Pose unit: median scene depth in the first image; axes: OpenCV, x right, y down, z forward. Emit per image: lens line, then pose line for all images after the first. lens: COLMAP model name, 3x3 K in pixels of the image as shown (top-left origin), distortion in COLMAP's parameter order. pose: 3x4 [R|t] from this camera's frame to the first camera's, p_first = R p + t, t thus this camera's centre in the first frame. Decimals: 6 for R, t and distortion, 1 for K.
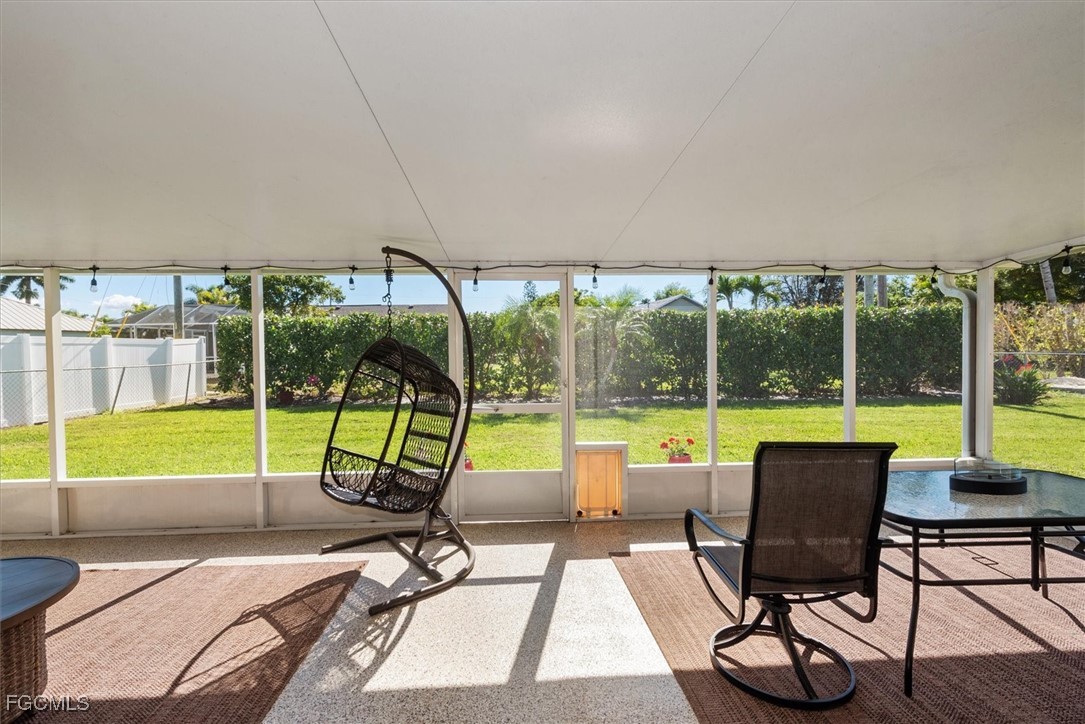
lens RADIAL K [[445.1, 0, 543.4], [0, 445.1, 367.7], [0, 0, 1]] dist [0.013624, -0.000311]
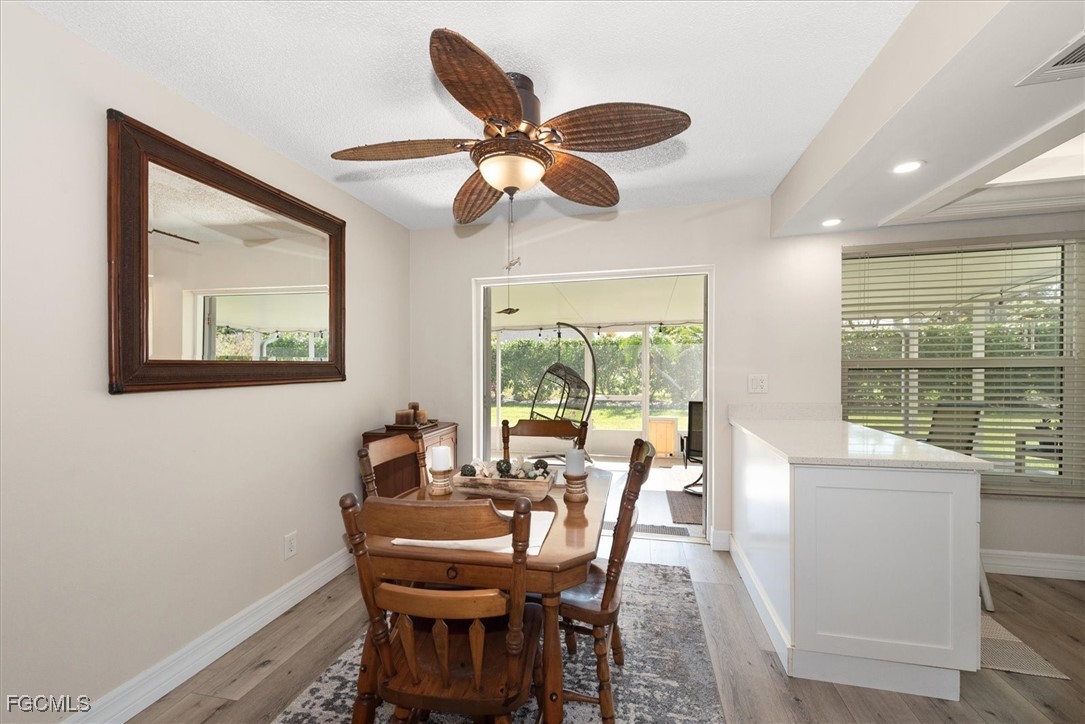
lens RADIAL K [[420.1, 0, 546.4], [0, 420.1, 373.4], [0, 0, 1]] dist [0.012472, -0.000012]
pose [[0.955000, 0.003131, -0.296589, 0.192130], [-0.007732, 0.999867, -0.014343, 0.014379], [0.296504, 0.015991, 0.954898, -0.888758]]
